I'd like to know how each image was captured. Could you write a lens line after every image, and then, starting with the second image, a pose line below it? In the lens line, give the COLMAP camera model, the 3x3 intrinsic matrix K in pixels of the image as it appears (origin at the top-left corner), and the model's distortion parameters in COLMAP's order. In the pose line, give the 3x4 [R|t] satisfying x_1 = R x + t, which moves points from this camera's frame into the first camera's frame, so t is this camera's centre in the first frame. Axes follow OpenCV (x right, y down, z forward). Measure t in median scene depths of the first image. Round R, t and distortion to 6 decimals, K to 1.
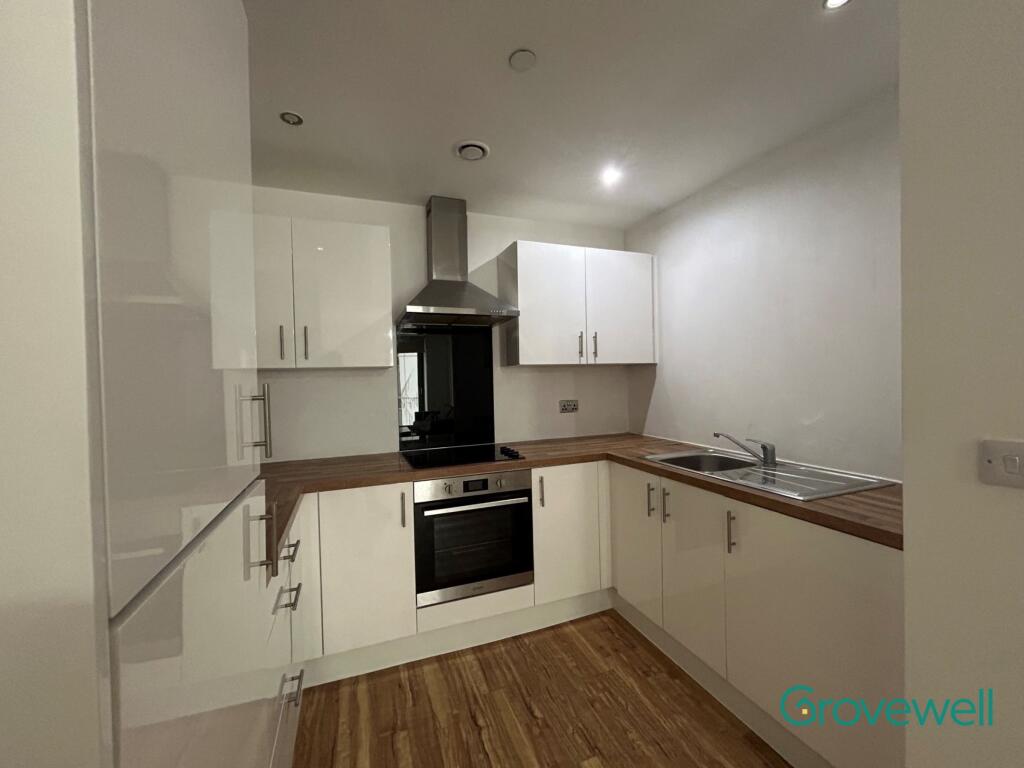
lens RADIAL K [[417.4, 0, 512.0], [0, 417.4, 384.0], [0, 0, 1]] dist [-0.015141, 0.014022]
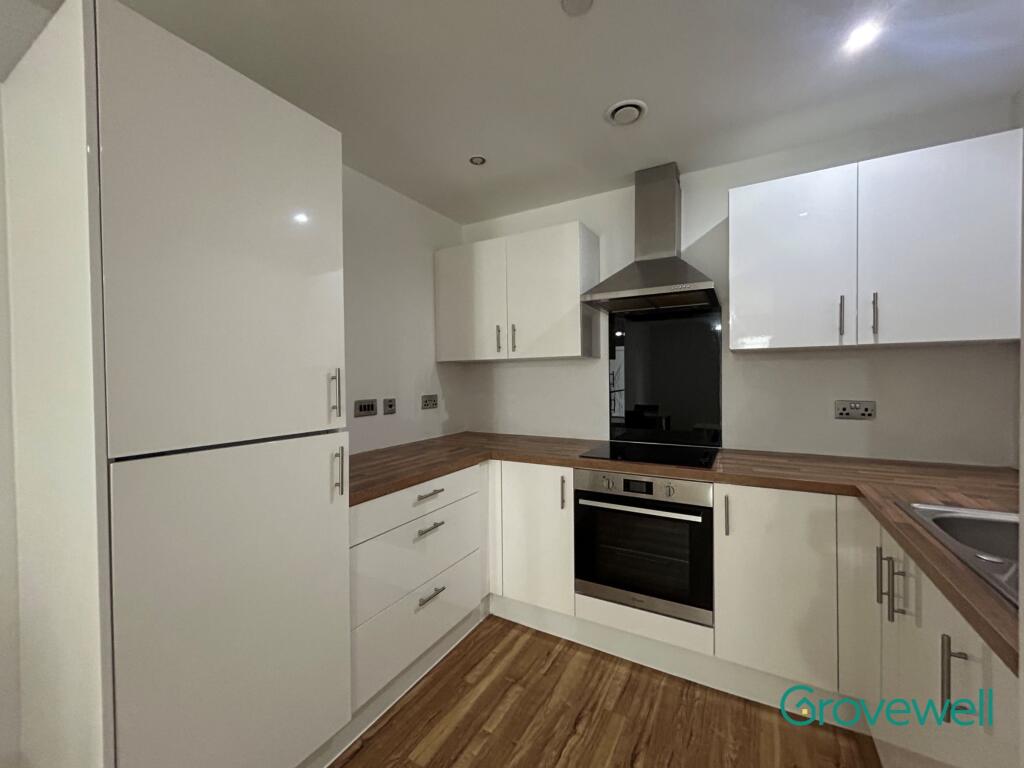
lens RADIAL K [[417.4, 0, 512.0], [0, 417.4, 384.0], [0, 0, 1]] dist [-0.015141, 0.014022]
pose [[0.632150, 0.029357, -0.774290, 0.448595], [-0.013207, 0.999545, 0.027116, 0.001709], [0.774734, -0.006915, 0.632250, 0.234892]]
